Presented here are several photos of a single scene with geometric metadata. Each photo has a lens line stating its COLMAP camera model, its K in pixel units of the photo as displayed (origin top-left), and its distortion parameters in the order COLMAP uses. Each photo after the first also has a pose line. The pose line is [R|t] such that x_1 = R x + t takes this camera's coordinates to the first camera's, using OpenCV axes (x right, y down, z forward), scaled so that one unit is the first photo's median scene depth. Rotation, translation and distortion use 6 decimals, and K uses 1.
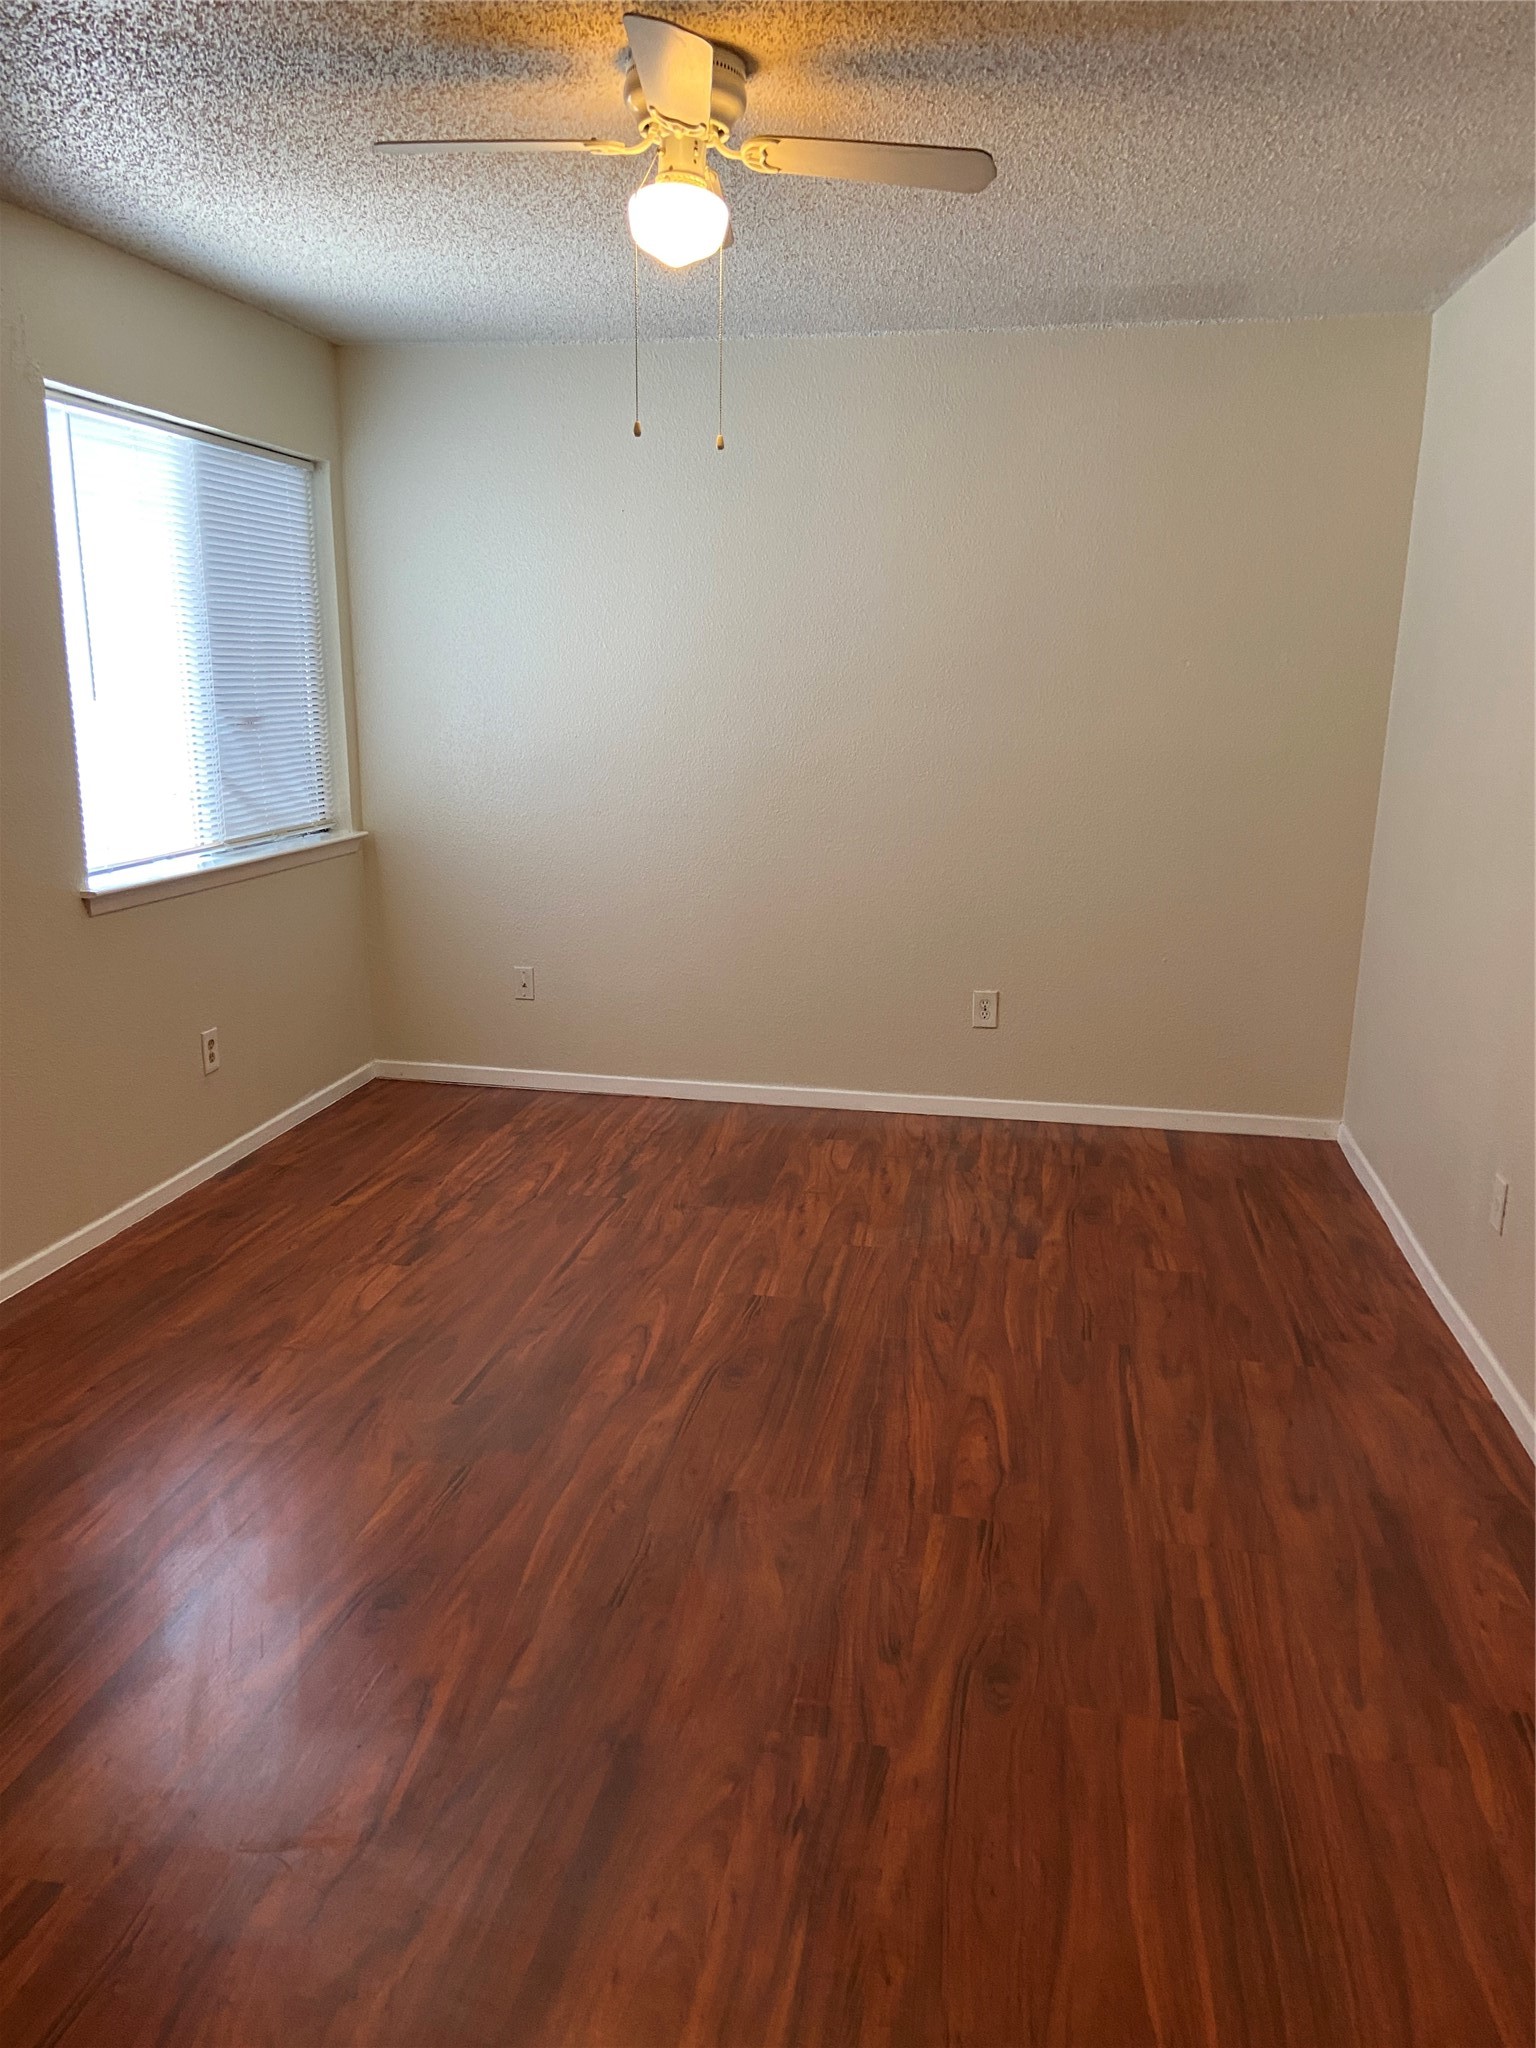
lens RADIAL K [[1532.3, 0, 750.4], [0, 1532.3, 1043.4], [0, 0, 1]] dist [0.125497, -0.158579]
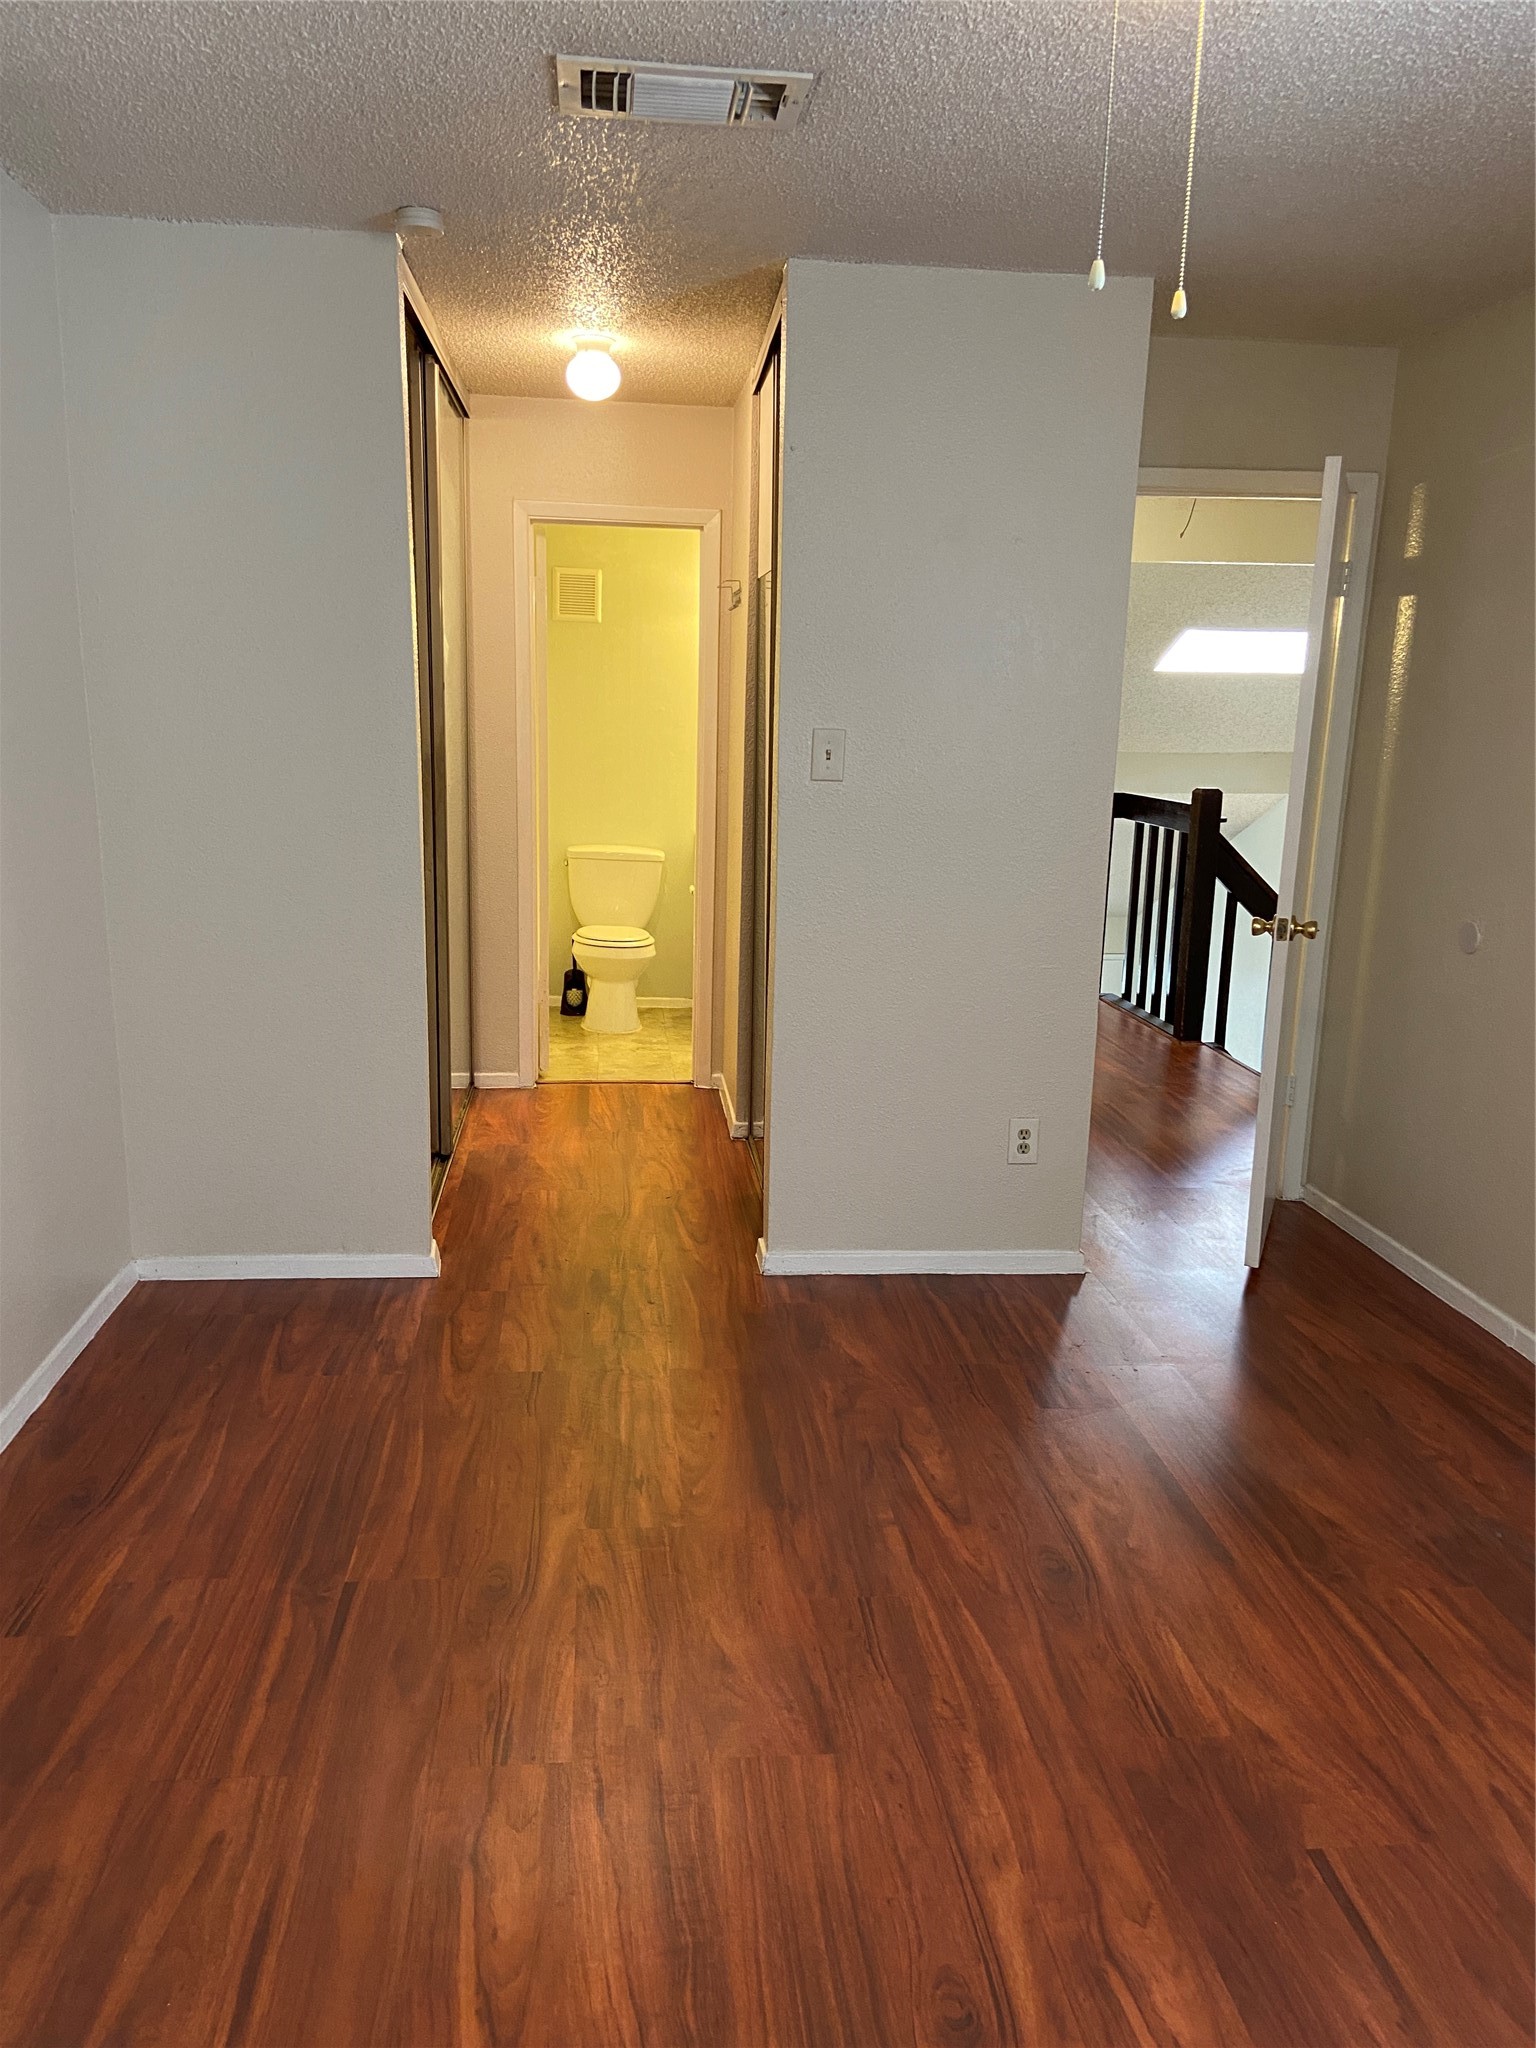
lens RADIAL K [[1532.3, 0, 750.4], [0, 1532.3, 1043.4], [0, 0, 1]] dist [0.125497, -0.158579]
pose [[-0.959748, 0.024374, -0.279803, 0.164923], [-0.102813, 0.896591, 0.430759, -0.255050], [0.261369, 0.442188, -0.857996, 1.050577]]
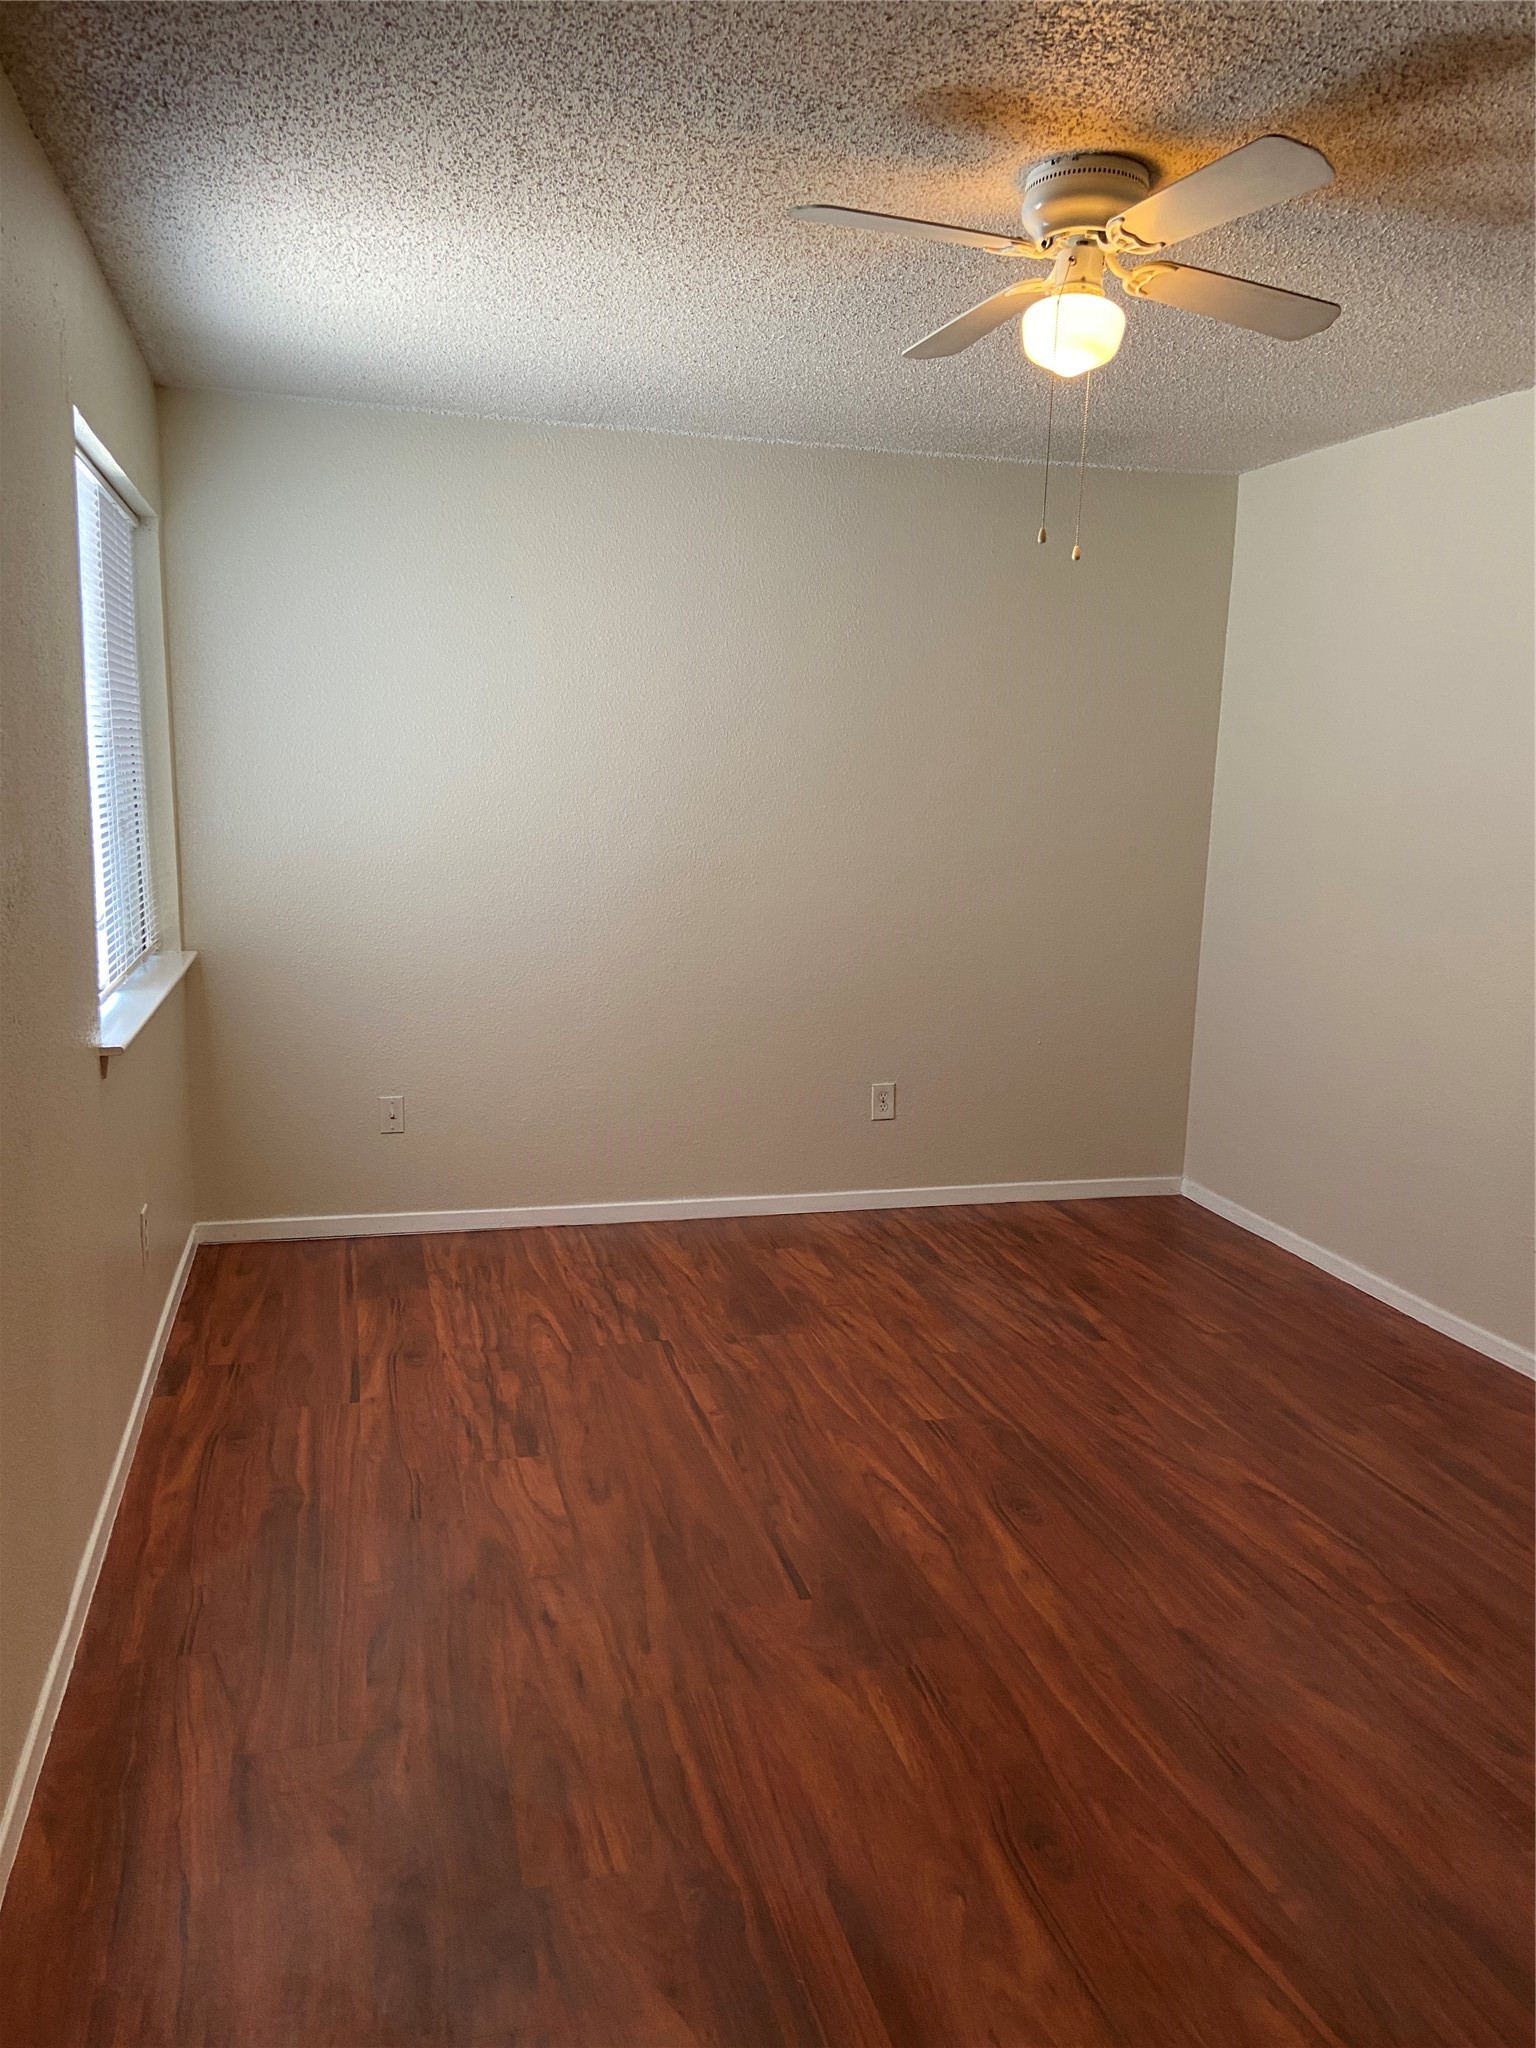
lens RADIAL K [[1532.3, 0, 750.4], [0, 1532.3, 1043.4], [0, 0, 1]] dist [0.125497, -0.158579]
pose [[0.903659, -0.066286, 0.423092, -0.443643], [0.088880, 0.995466, -0.033874, -0.042415], [-0.418929, 0.068215, 0.905453, 0.148243]]
